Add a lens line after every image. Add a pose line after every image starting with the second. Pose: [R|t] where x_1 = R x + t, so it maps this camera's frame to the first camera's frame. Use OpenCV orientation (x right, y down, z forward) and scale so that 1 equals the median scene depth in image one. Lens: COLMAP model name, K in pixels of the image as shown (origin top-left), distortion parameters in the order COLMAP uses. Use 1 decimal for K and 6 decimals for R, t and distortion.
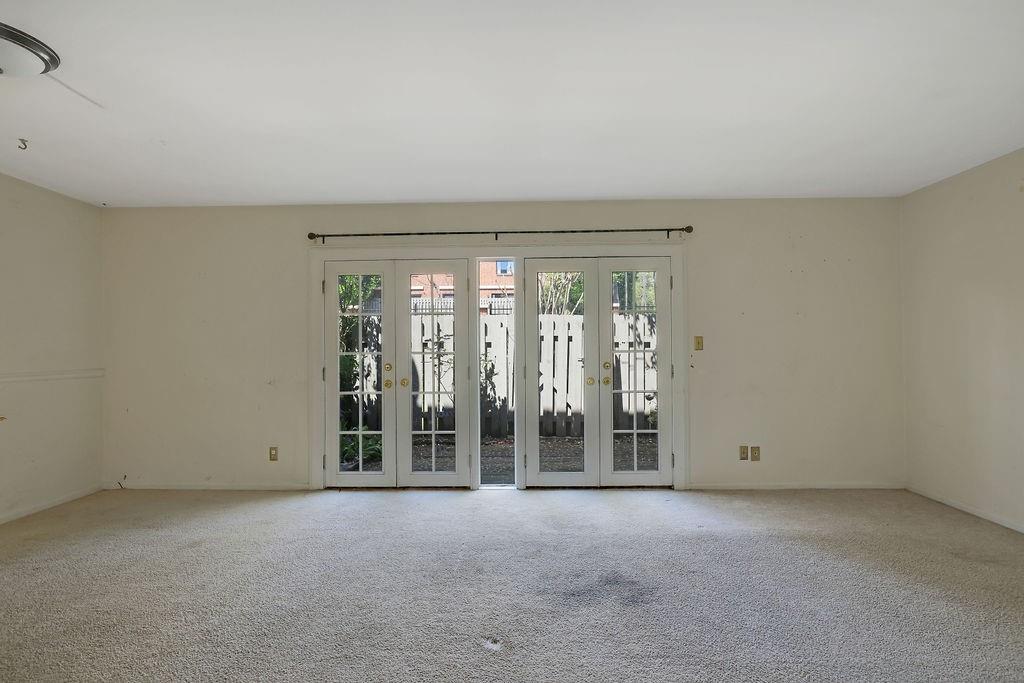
lens RADIAL K [[516.7, 0, 514.3], [0, 516.7, 348.3], [0, 0, 1]] dist [-0.020473, 0.001308]
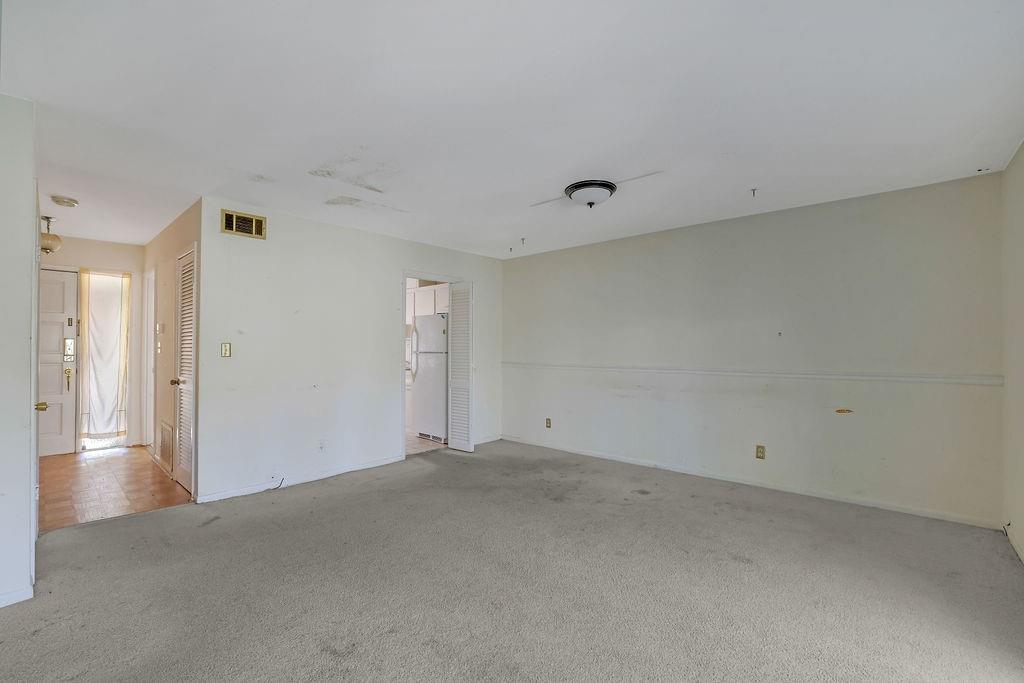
lens RADIAL K [[441.2, 0, 512.0], [0, 441.2, 344.6], [0, 0, 1]] dist [-0.030585, 0.009853]
pose [[-0.655148, -0.002824, -0.755495, 0.188585], [0.005544, 0.999948, -0.008546, -0.006168], [0.755480, -0.009787, -0.655099, 0.870368]]
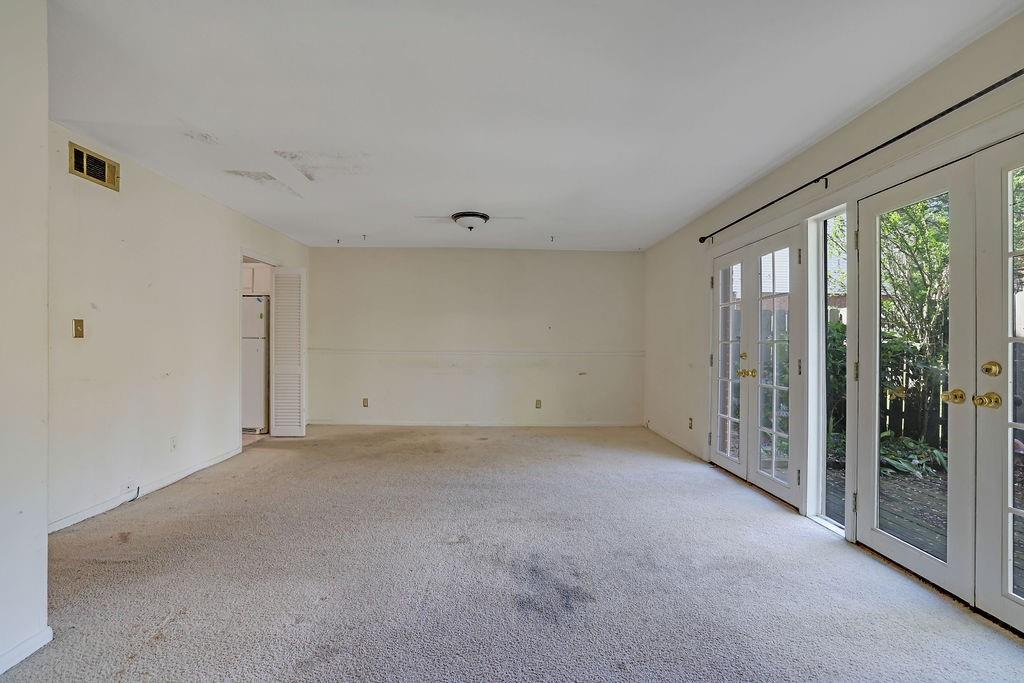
lens RADIAL K [[441.2, 0, 509.1], [0, 441.2, 344.0], [0, 0, 1]] dist [-0.030585, 0.009853]
pose [[0.039293, 0.009027, -0.999187, 0.568397], [-0.004587, 0.999950, 0.008854, 0.007897], [0.999217, 0.004236, 0.039332, 0.523002]]
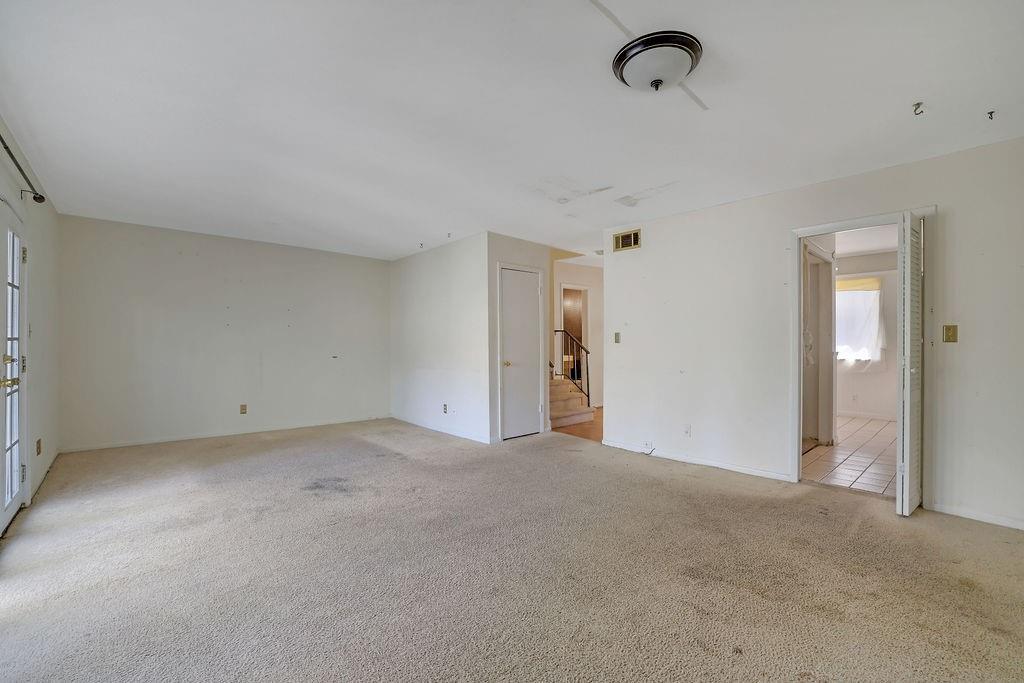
lens RADIAL K [[441.2, 0, 503.8], [0, 441.2, 343.0], [0, 0, 1]] dist [-0.030585, 0.009853]
pose [[-0.676850, 0.003505, 0.736113, -0.707855], [-0.001290, 0.999981, -0.005948, 0.014366], [-0.736120, -0.004976, -0.676833, 0.896374]]
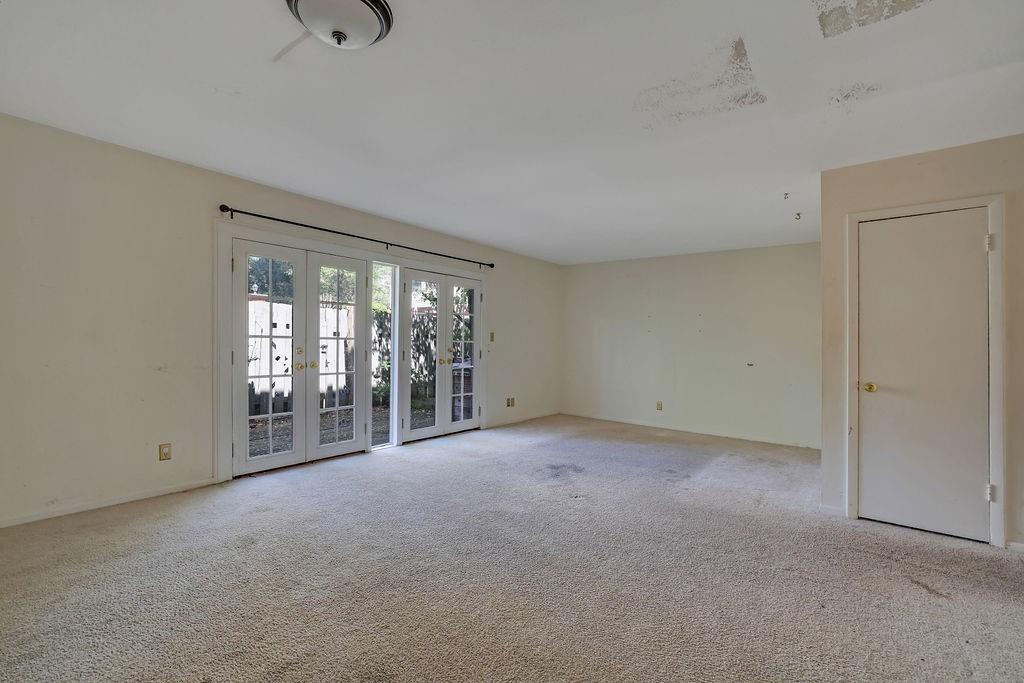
lens RADIAL K [[441.2, 0, 510.6], [0, 441.2, 341.5], [0, 0, 1]] dist [-0.030585, 0.009853]
pose [[0.607723, 0.021911, 0.793846, -0.697929], [-0.025970, 0.999633, -0.007710, 0.013888], [-0.793724, -0.015930, 0.608069, 0.112241]]
